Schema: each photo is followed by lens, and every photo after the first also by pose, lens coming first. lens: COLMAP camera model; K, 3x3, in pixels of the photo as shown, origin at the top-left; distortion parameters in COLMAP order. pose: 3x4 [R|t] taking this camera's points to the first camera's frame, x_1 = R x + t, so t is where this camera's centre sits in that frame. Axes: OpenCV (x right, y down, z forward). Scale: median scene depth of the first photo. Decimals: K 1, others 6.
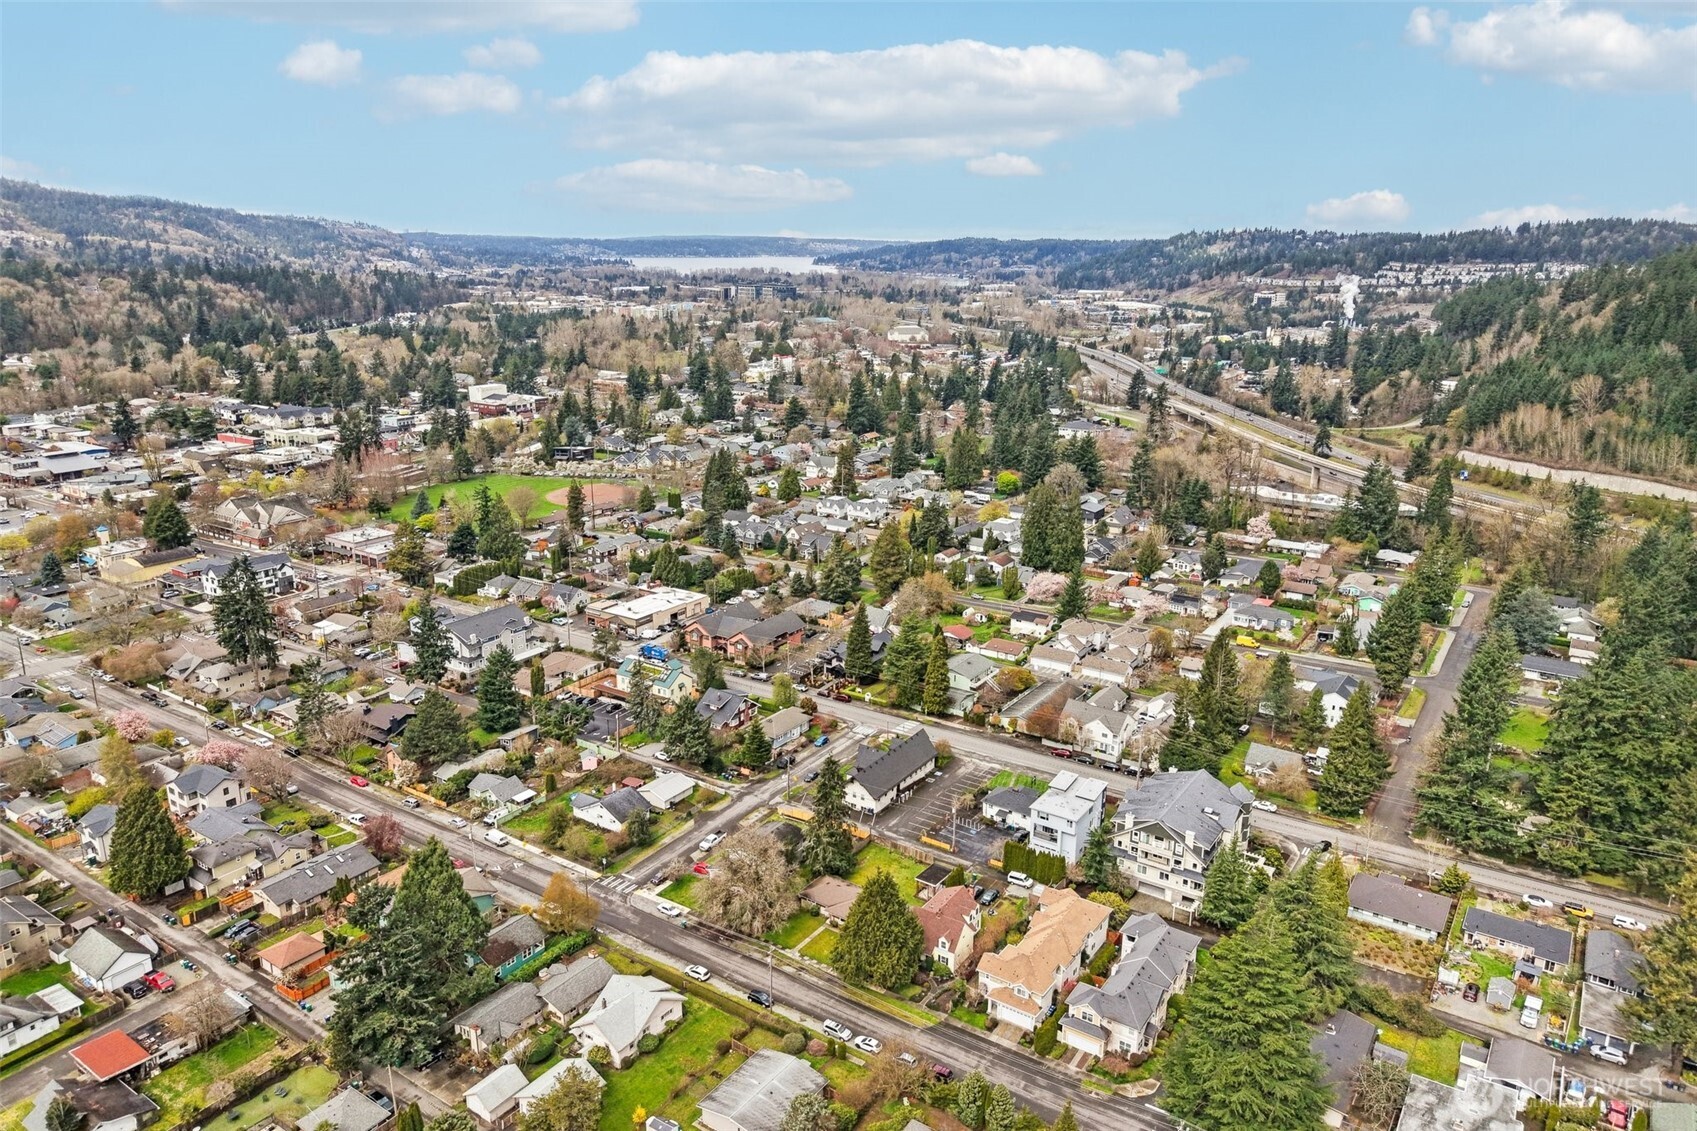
lens RADIAL K [[1154.9, 0, 848.5], [0, 1154.9, 565.5], [0, 0, 1]] dist [0.025667, -0.028397]
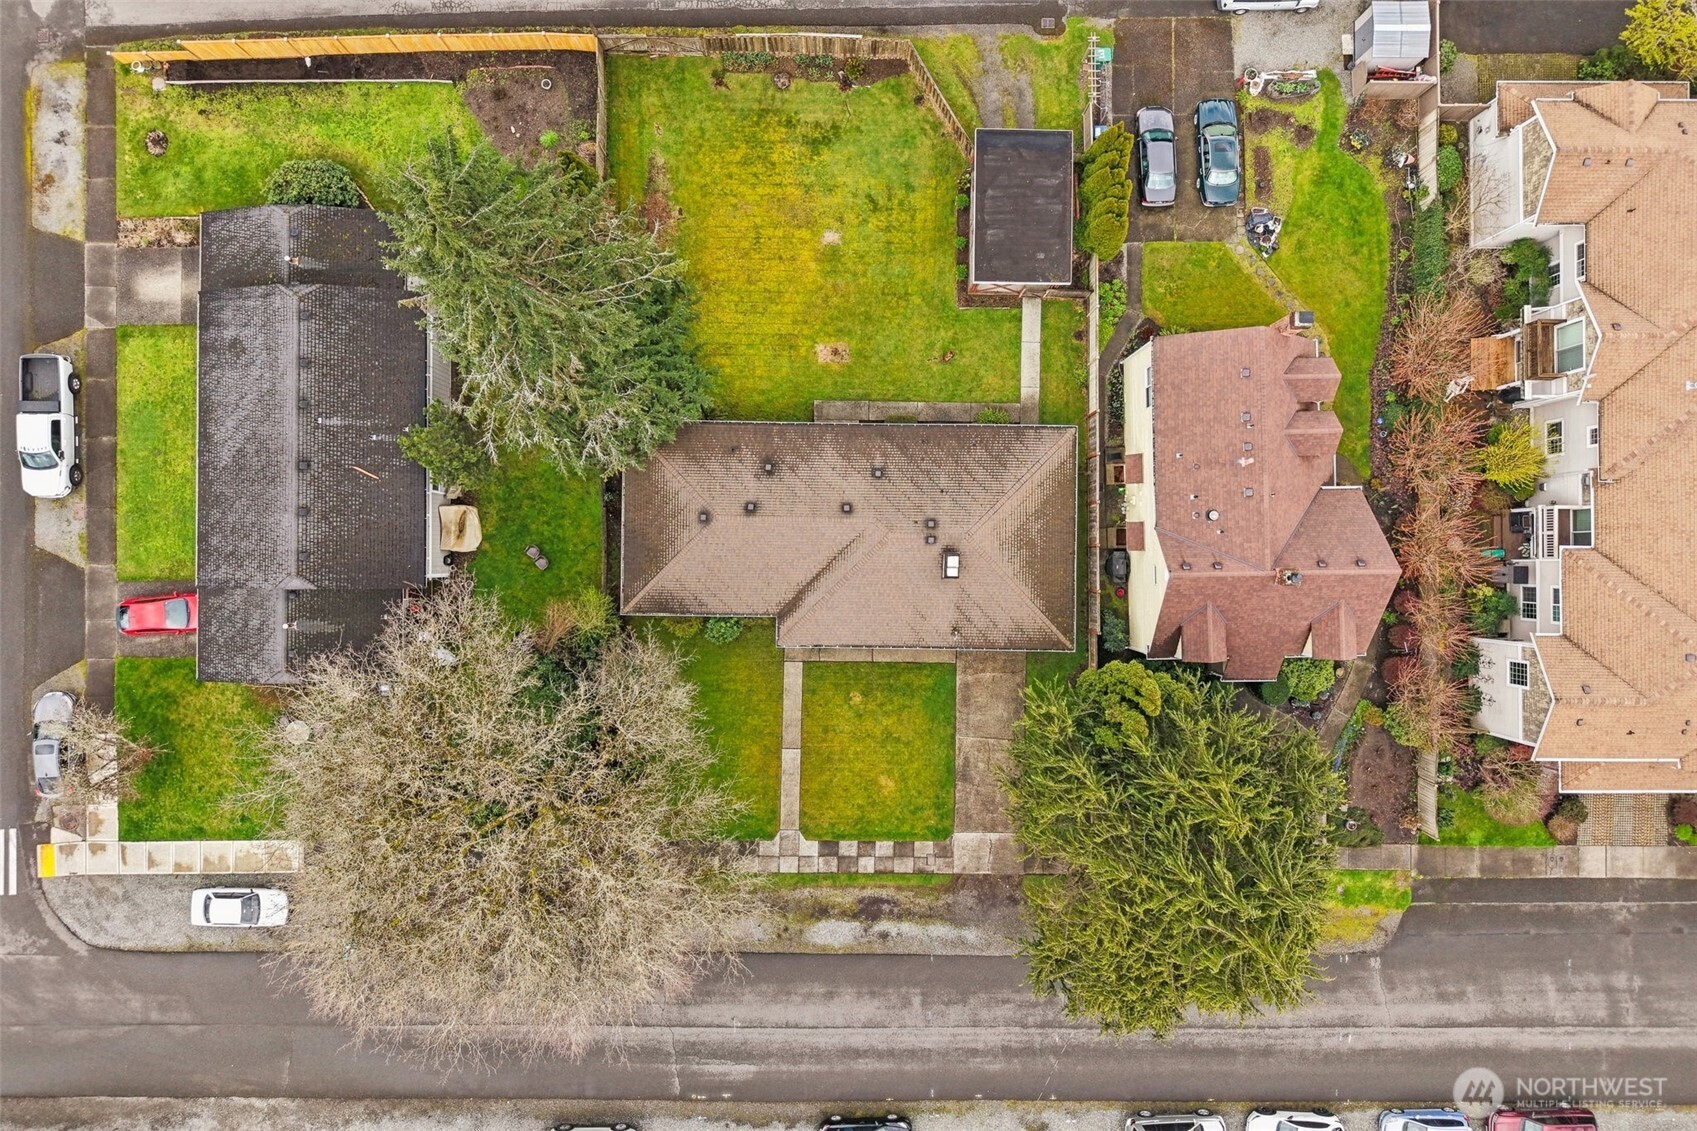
lens RADIAL K [[1154.9, 0, 848.5], [0, 1154.9, 565.5], [0, 0, 1]] dist [0.025667, -0.028397]
pose [[0.826943, -0.562122, 0.013601, -0.000792], [0.148709, 0.241966, 0.958821, 0.033990], [-0.542265, -0.790867, 0.283685, 0.667987]]
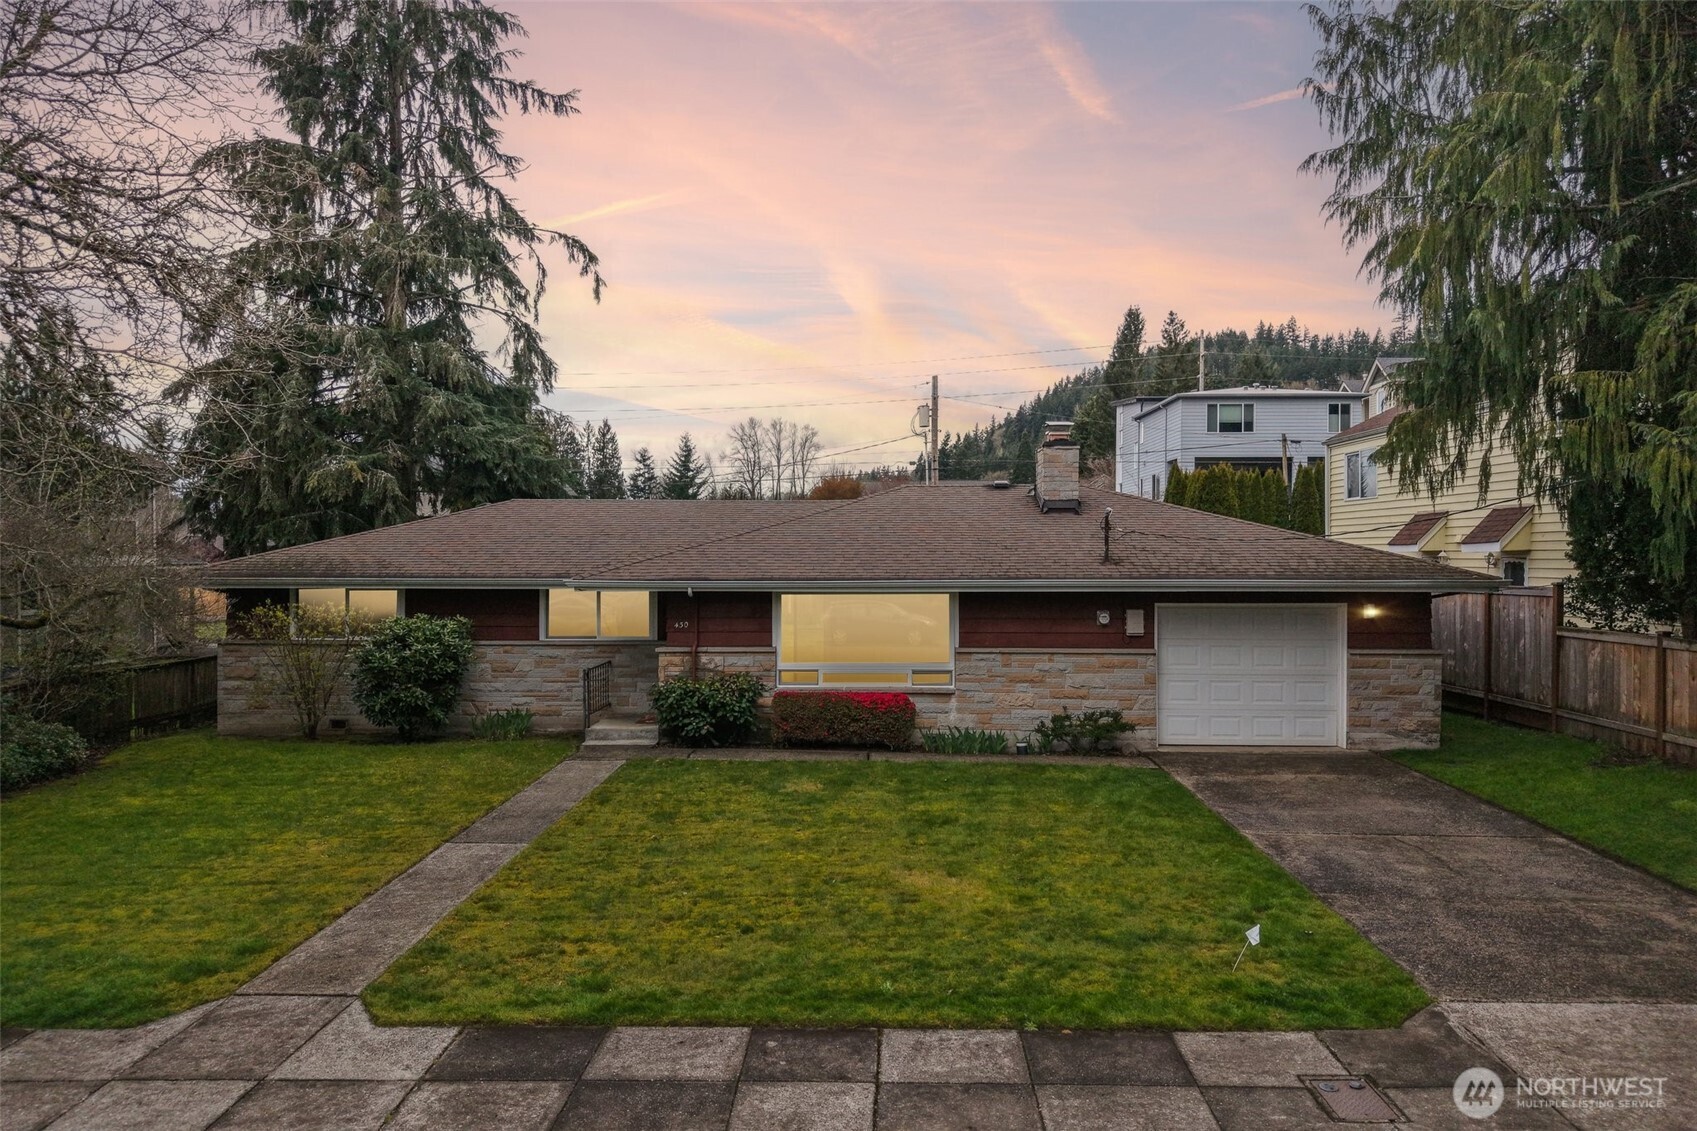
lens RADIAL K [[1135.8, 0, 848.5], [0, 1135.8, 565.5], [0, 0, 1]] dist [0.007707, -0.005004]
pose [[0.839101, -0.006709, 0.543934, -0.035113], [0.144641, 0.966680, -0.211207, 0.227589], [-0.524393, 0.255899, 0.812113, 0.660694]]
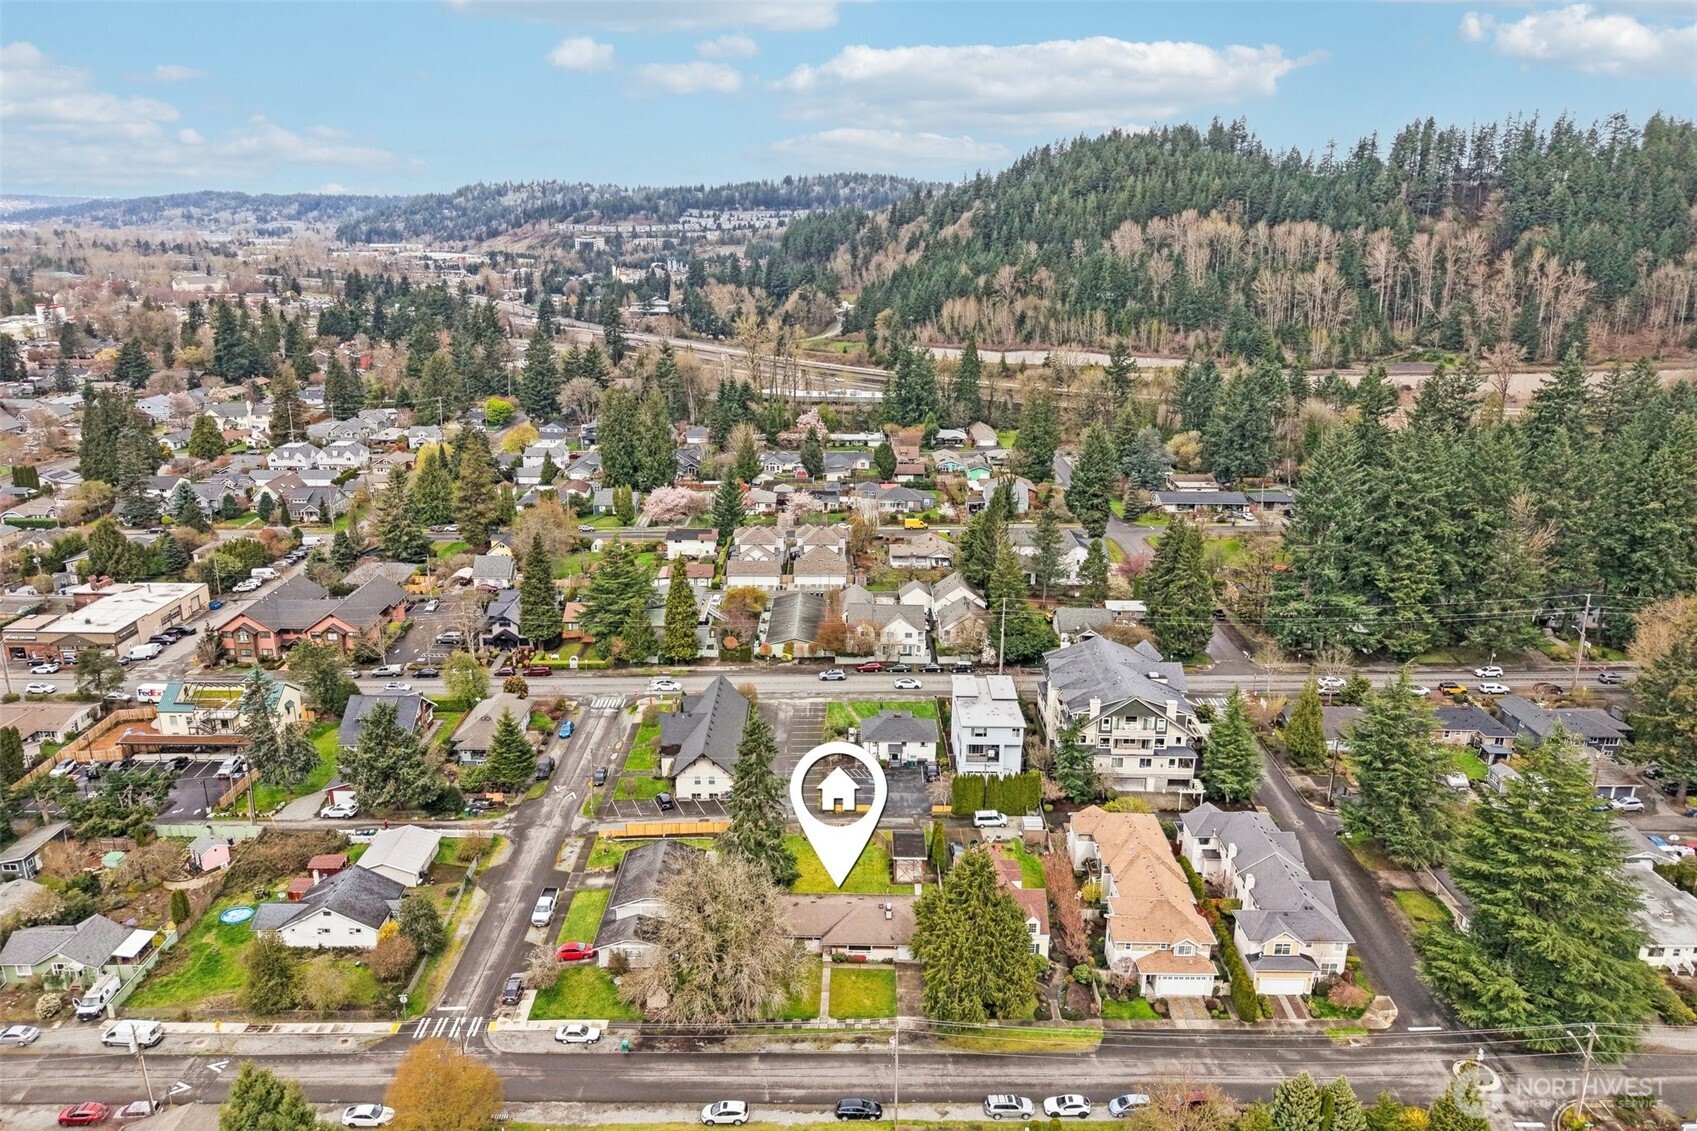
lens RADIAL K [[1154.9, 0, 848.5], [0, 1154.9, 565.5], [0, 0, 1]] dist [0.025667, -0.028397]
pose [[0.826037, -0.163354, 0.539424, -0.234376], [0.148431, 0.986342, 0.071398, 0.030492], [-0.543719, 0.021089, 0.839002, 0.313454]]
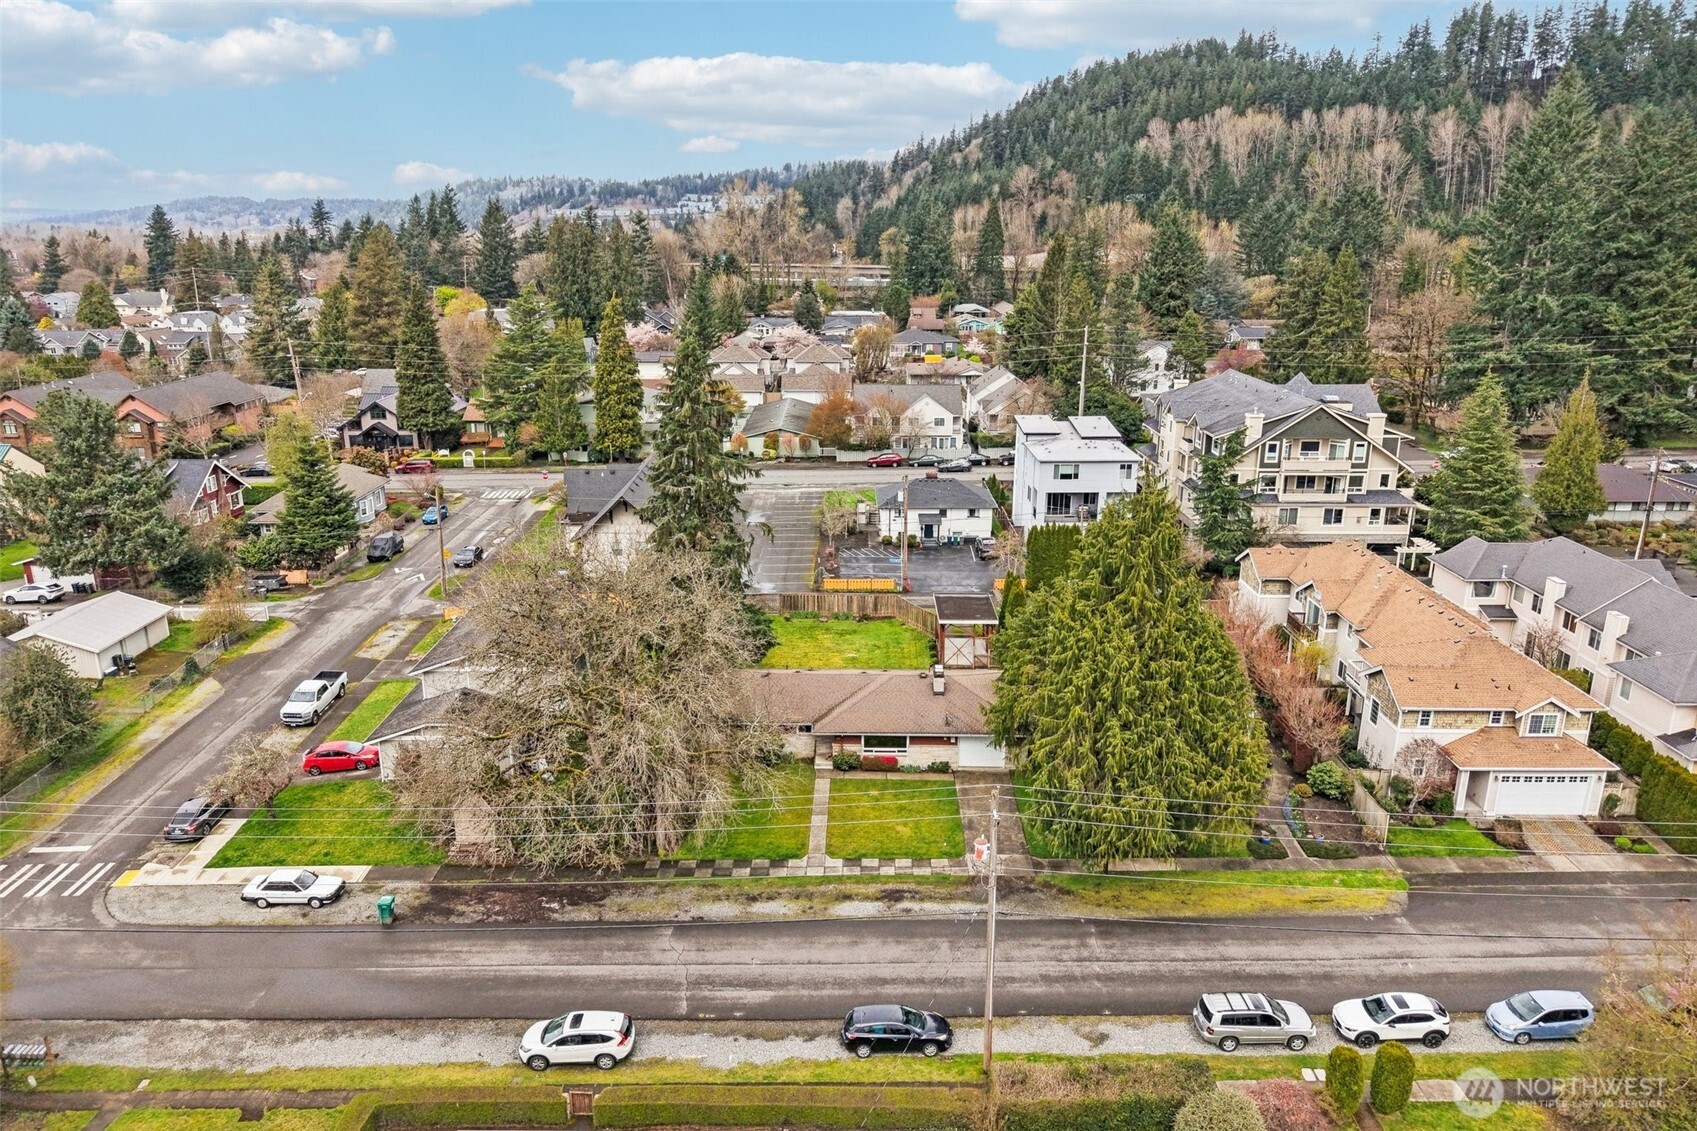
lens RADIAL K [[1135.8, 0, 848.5], [0, 1135.8, 565.5], [0, 0, 1]] dist [0.007707, -0.005004]
pose [[0.826041, -0.166952, 0.538315, -0.131106], [0.156752, 0.985490, 0.065103, 0.164443], [-0.541374, 0.030604, 0.840225, 0.511316]]
